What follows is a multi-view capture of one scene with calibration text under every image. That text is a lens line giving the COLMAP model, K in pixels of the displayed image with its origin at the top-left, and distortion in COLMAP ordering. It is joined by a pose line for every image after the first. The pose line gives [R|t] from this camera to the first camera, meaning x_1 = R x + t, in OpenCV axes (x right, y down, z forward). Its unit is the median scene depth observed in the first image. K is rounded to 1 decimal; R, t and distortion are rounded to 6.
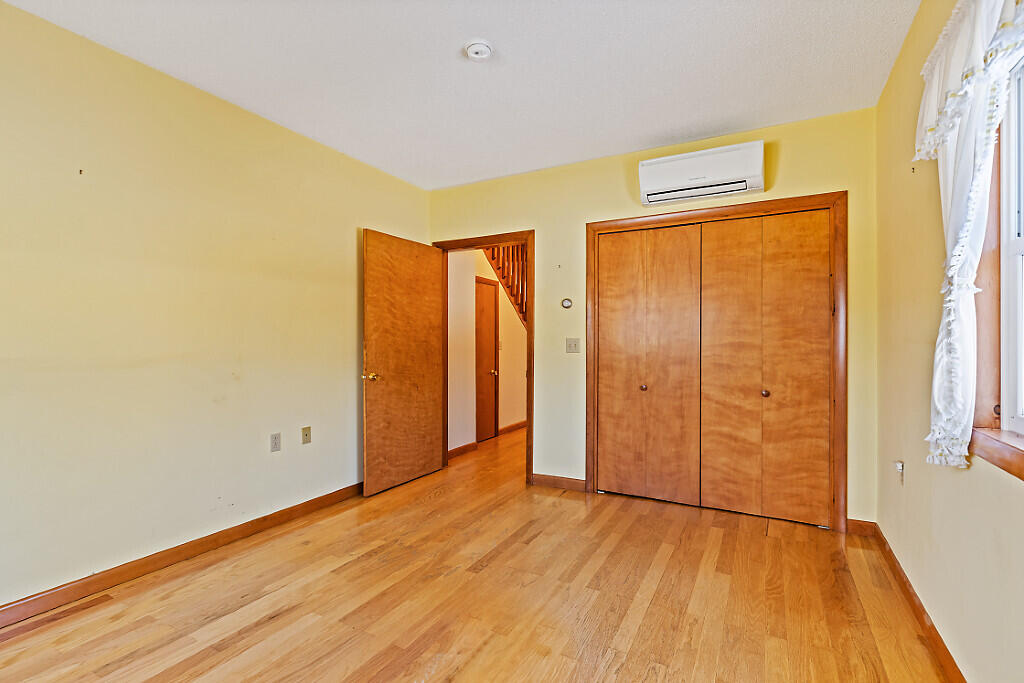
lens RADIAL K [[465.3, 0, 512.7], [0, 465.3, 342.3], [0, 0, 1]] dist [-0.004039, -0.000279]
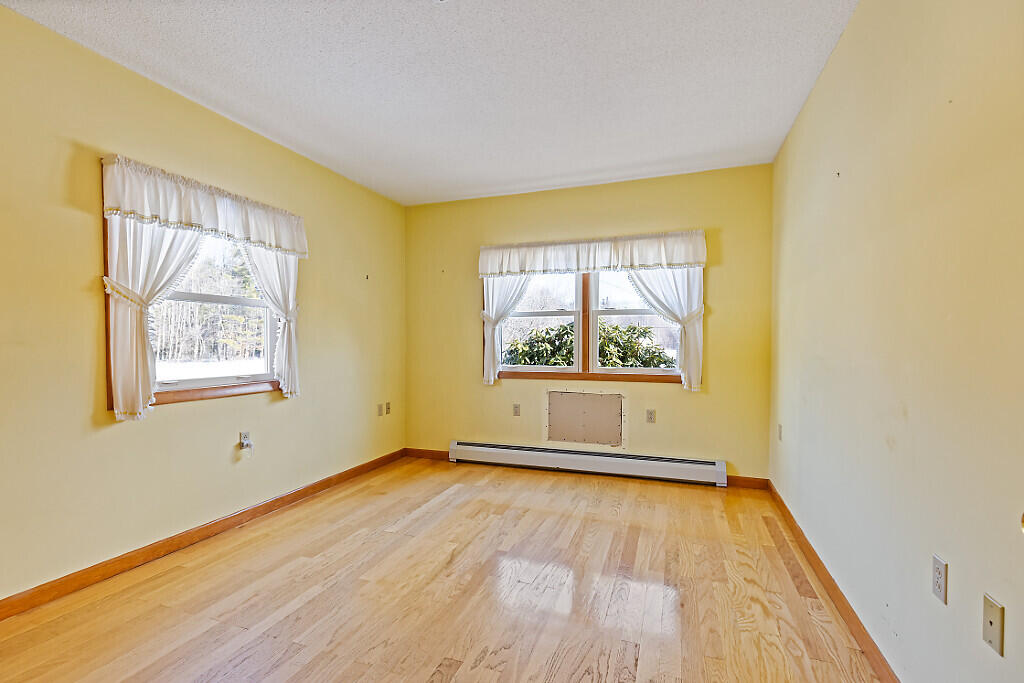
lens RADIAL K [[465.3, 0, 508.2], [0, 465.3, 346.5], [0, 0, 1]] dist [-0.004039, -0.000279]
pose [[-0.988548, -0.000659, -0.150905, -0.073182], [0.000282, 0.999981, -0.006214, 0.008908], [0.150906, -0.006185, -0.988529, 1.966007]]
